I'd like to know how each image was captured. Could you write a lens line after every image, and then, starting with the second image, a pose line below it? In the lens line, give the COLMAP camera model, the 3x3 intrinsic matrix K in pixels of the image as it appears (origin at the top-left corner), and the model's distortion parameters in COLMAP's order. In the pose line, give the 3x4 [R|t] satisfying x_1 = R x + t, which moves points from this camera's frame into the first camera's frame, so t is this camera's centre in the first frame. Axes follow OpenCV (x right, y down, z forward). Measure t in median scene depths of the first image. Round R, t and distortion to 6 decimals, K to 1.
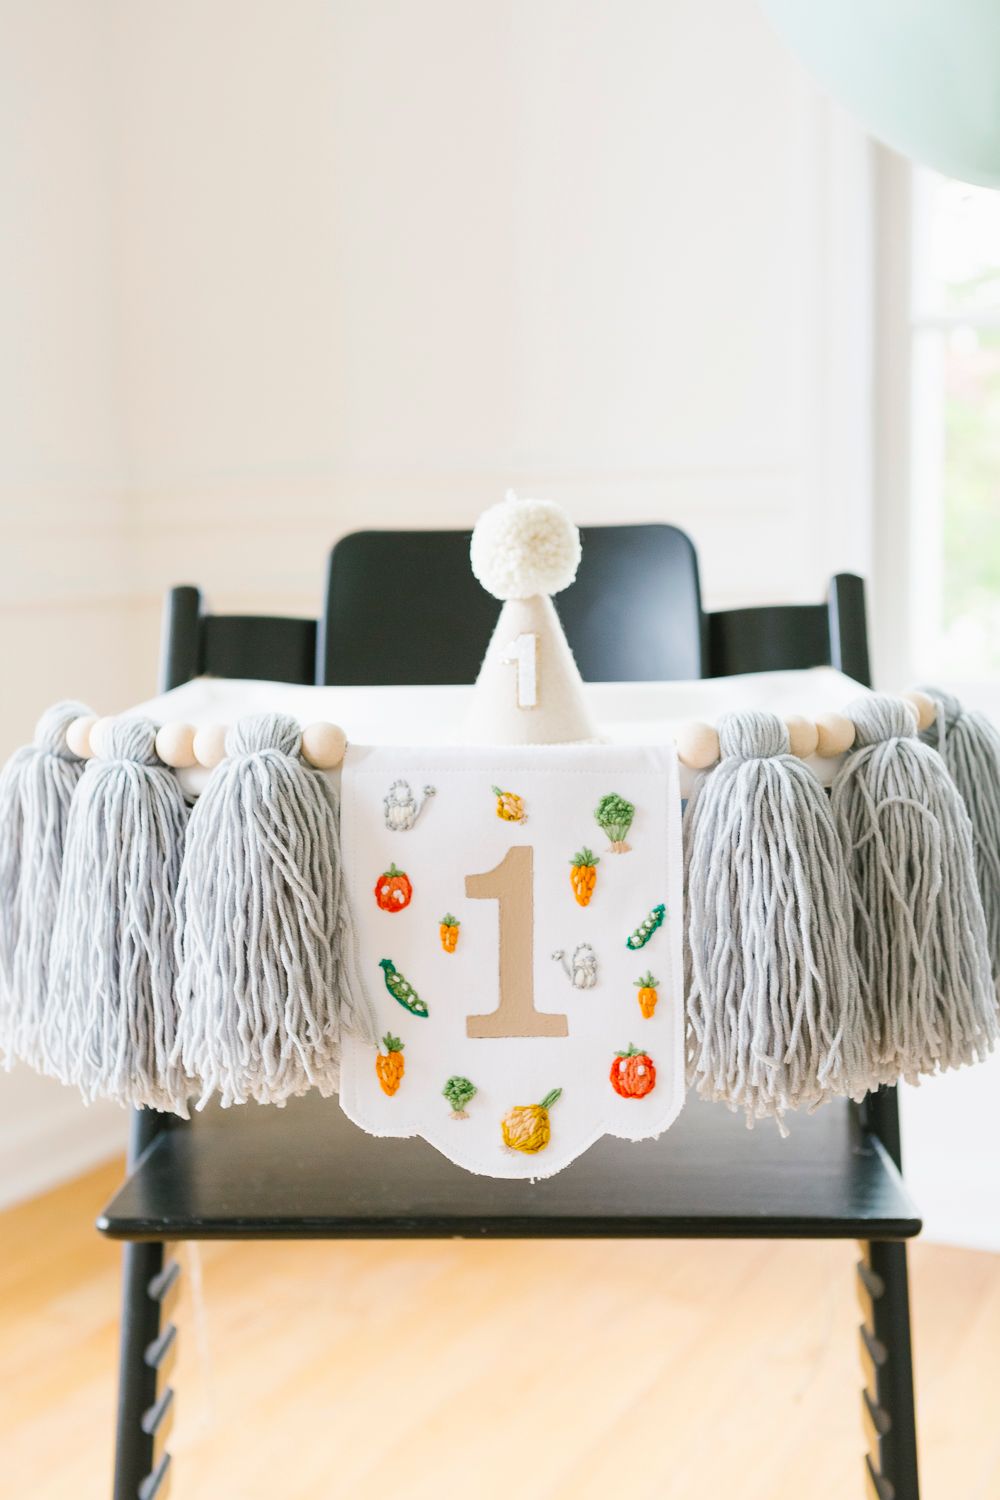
lens RADIAL K [[1948.4, 0, 503.1], [0, 1948.4, 749.5], [0, 0, 1]] dist [-0.003129, 0.000000]
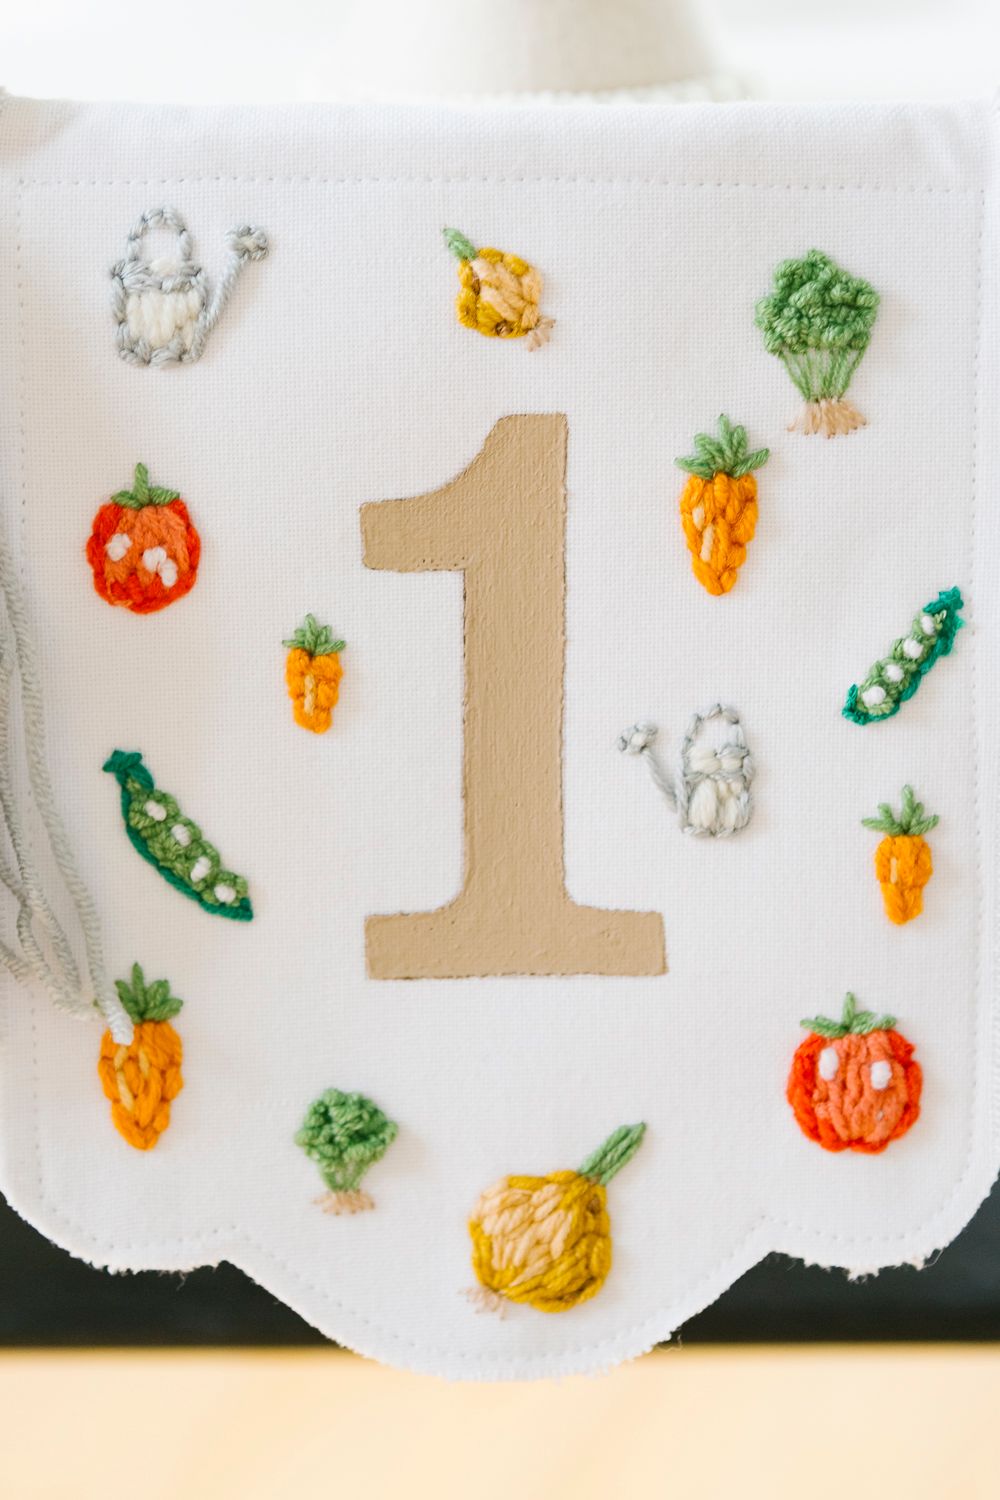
lens RADIAL K [[3501.3, 0, 492.8], [0, 3501.3, 752.2], [0, 0, 1]] dist [-0.069380, 0.000000]
pose [[0.999468, -0.001929, 0.032545, -0.016597], [-0.004246, 0.982043, 0.188611, -0.005505], [-0.032324, -0.188649, 0.981512, 0.411543]]
